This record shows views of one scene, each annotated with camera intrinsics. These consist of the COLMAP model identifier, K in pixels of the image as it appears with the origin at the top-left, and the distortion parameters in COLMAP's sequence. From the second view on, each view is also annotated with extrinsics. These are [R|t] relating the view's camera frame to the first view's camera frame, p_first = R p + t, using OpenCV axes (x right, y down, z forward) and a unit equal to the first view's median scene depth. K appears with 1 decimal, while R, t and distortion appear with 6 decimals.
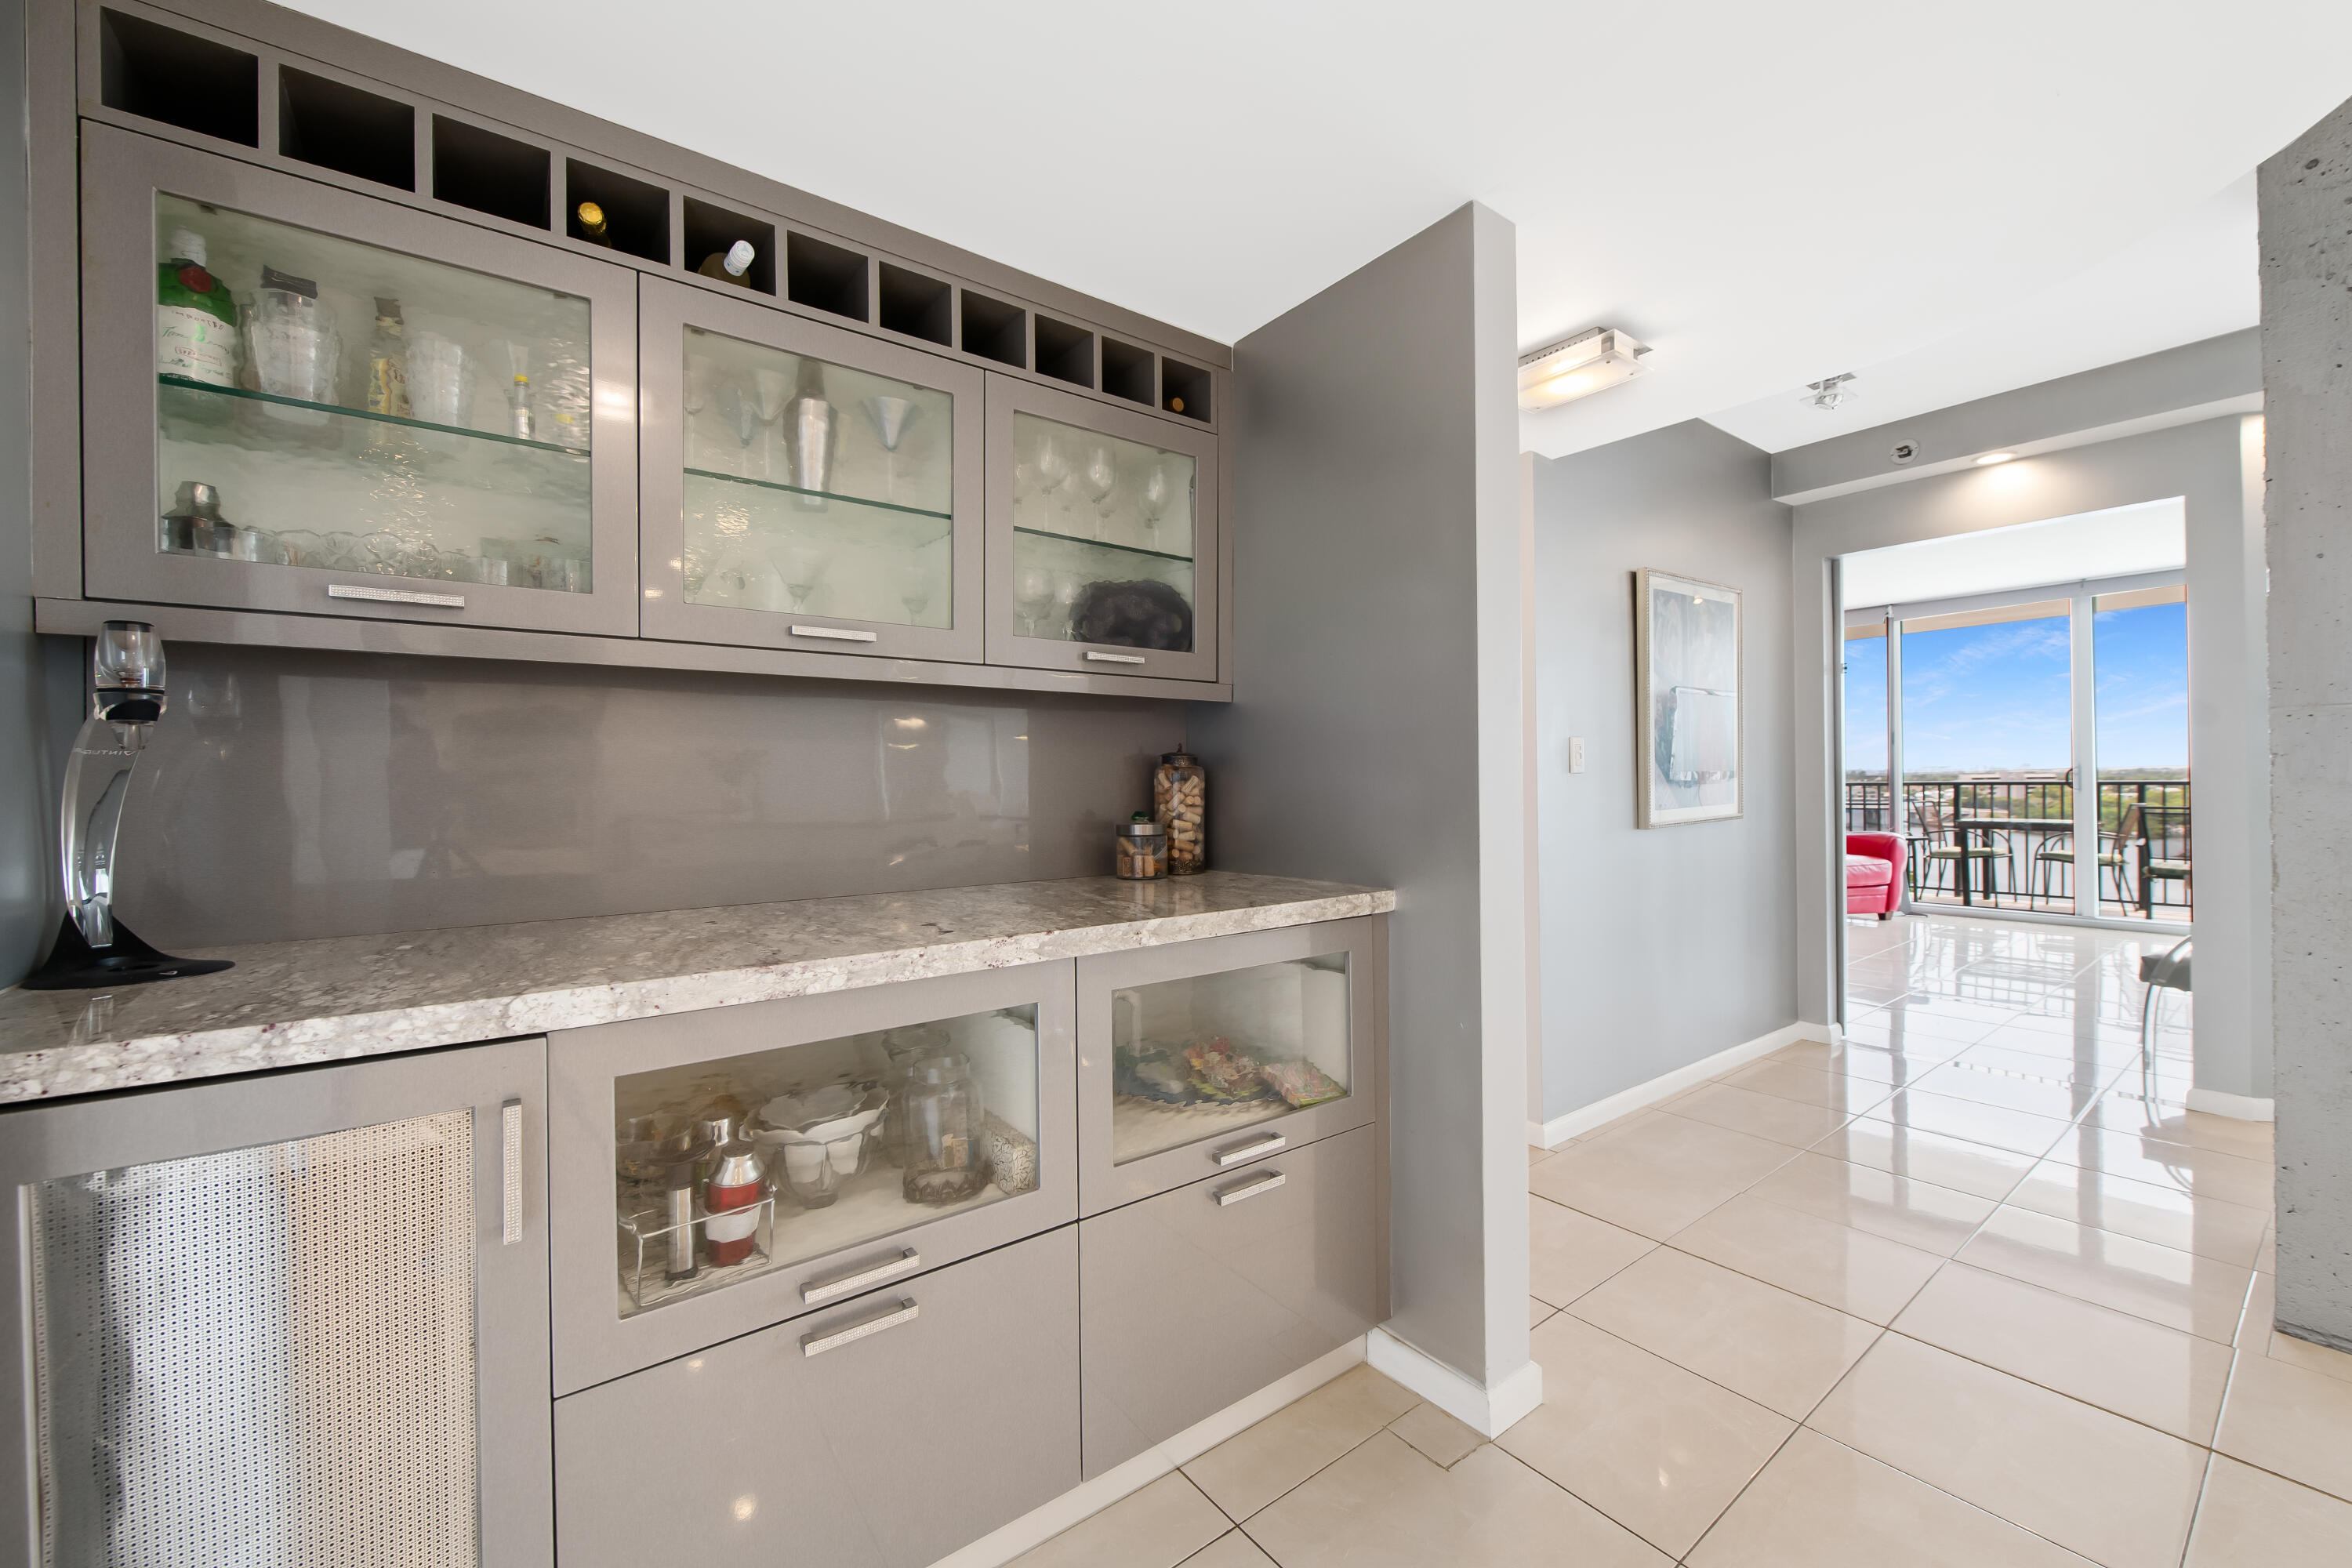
lens RADIAL K [[928.8, 0, 1193.1], [0, 928.8, 781.4], [0, 0, 1]] dist [-0.001413, -0.002493]
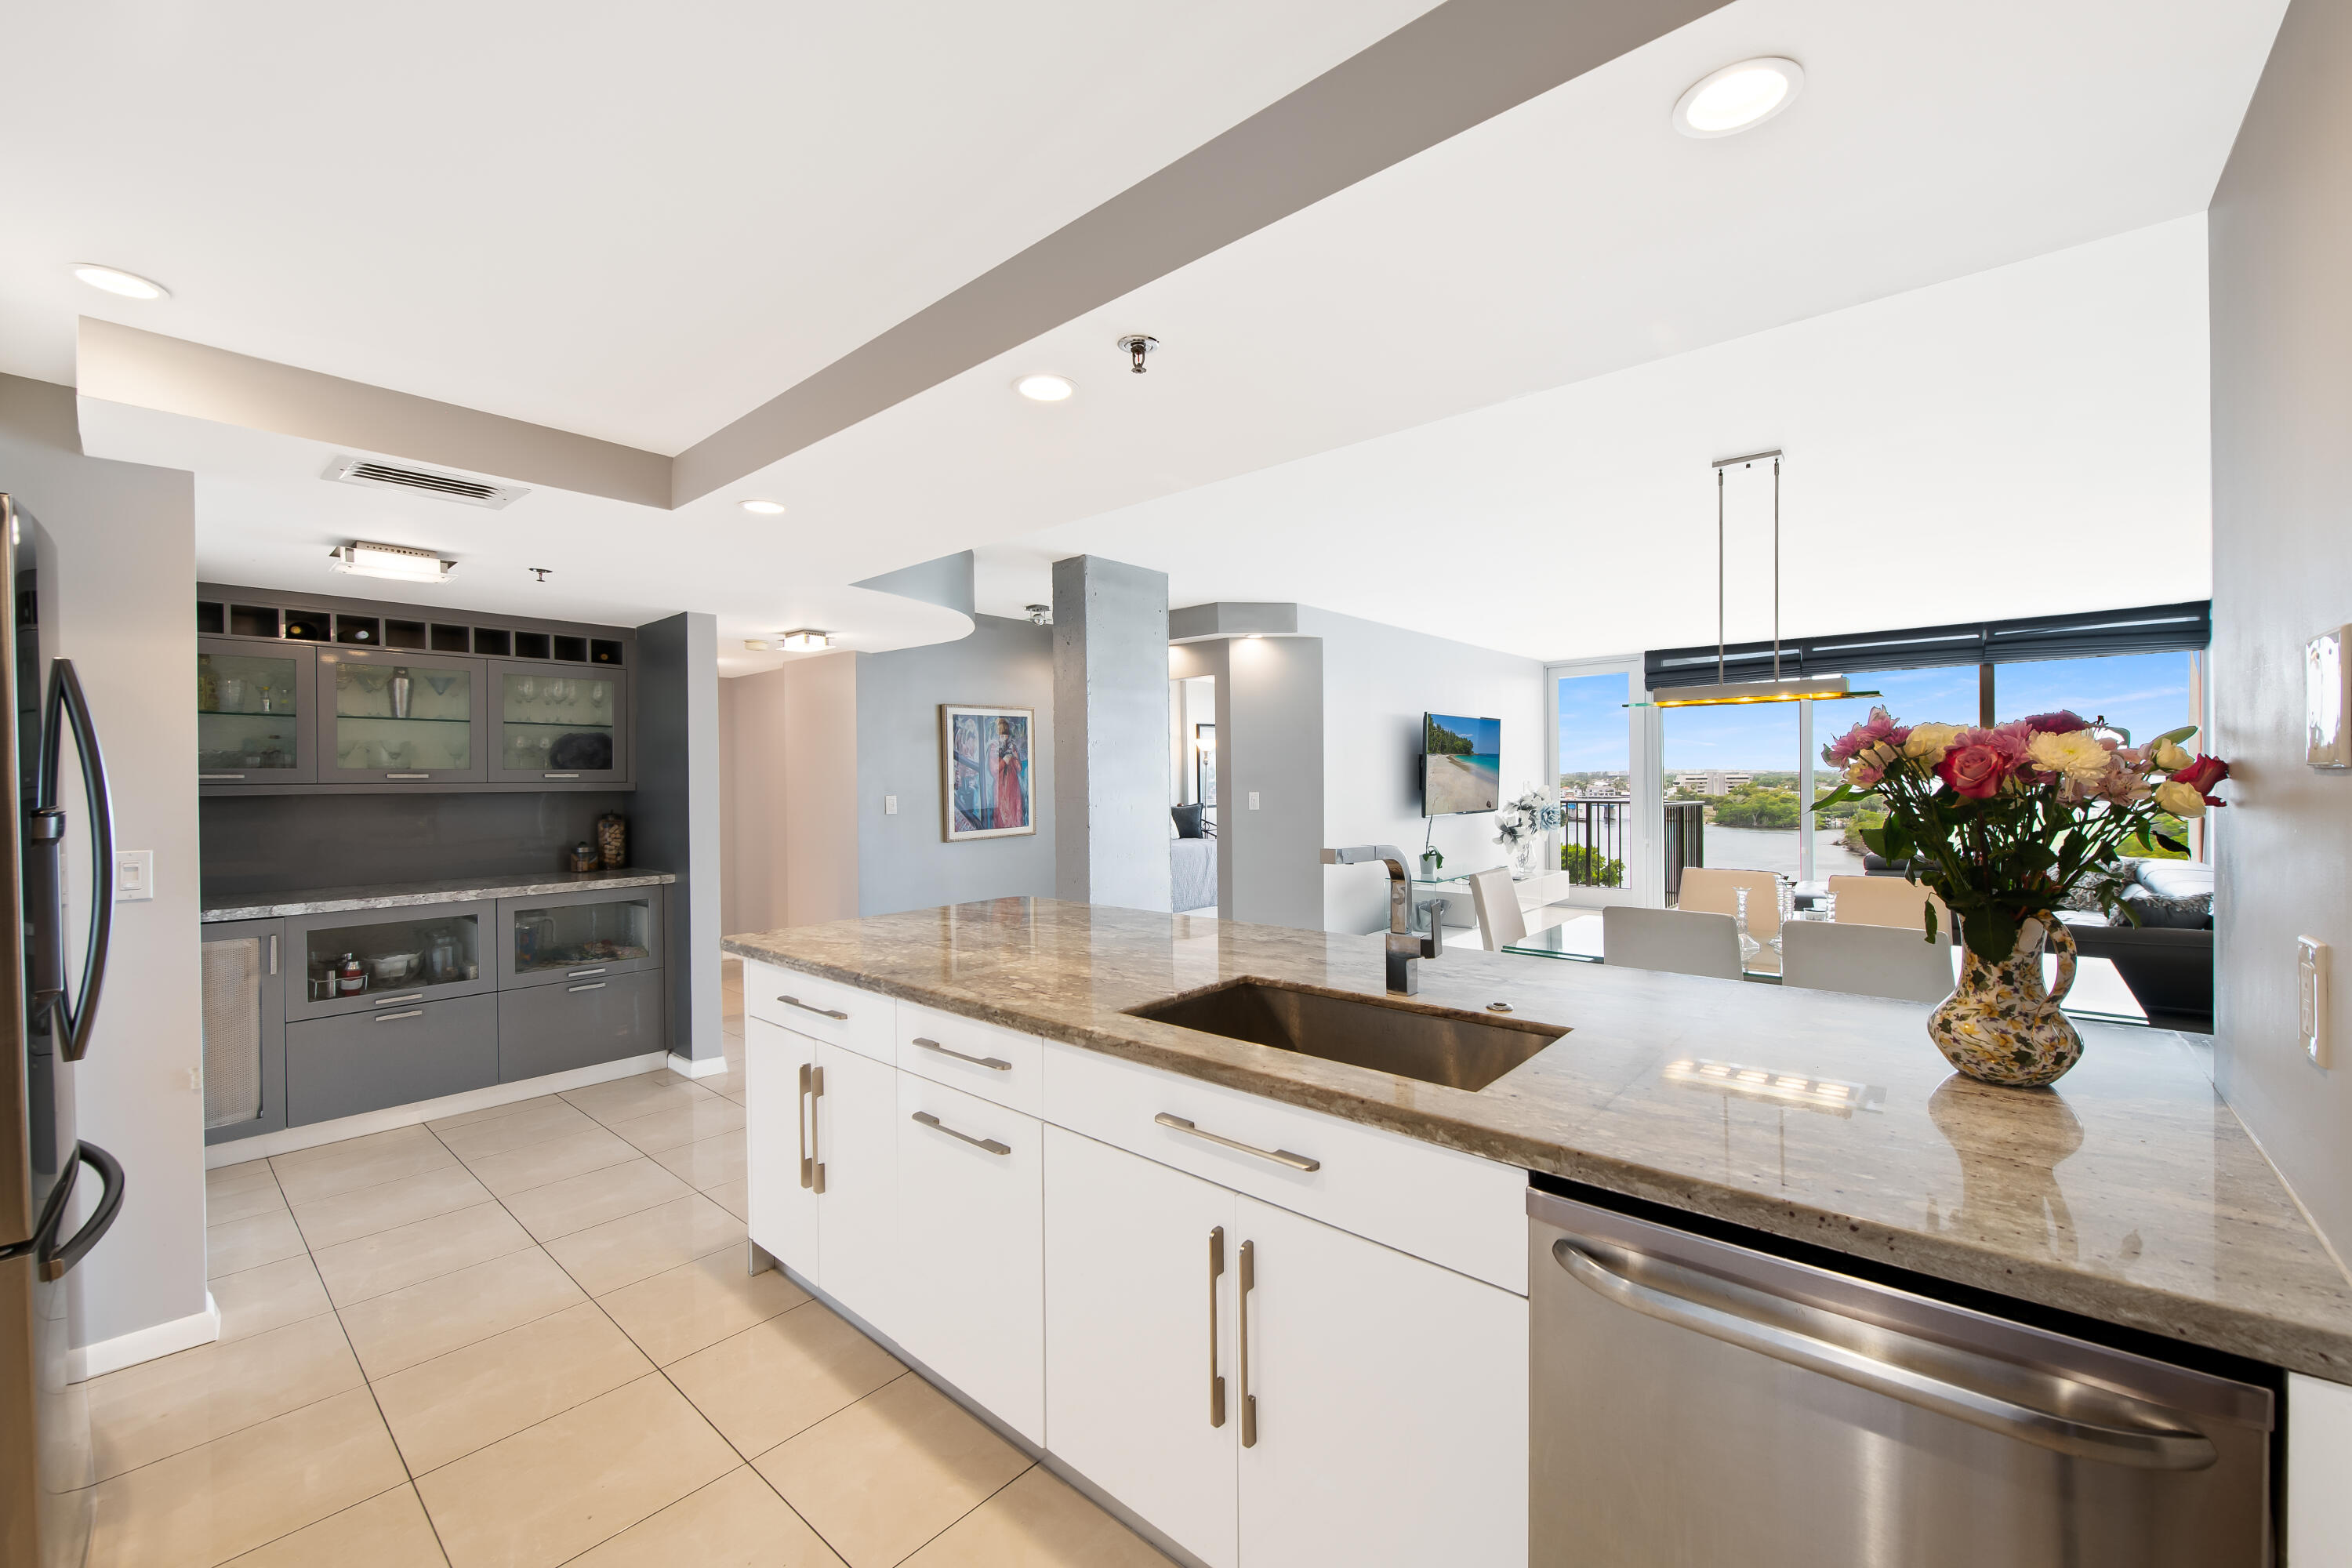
lens RADIAL K [[928.8, 0, 1193.1], [0, 928.8, 781.4], [0, 0, 1]] dist [-0.001413, -0.002493]
pose [[0.977655, 0.002783, 0.210199, 1.277180], [-0.003137, 0.999994, 0.001352, -0.168546], [-0.210194, -0.001981, 0.977658, -2.083598]]
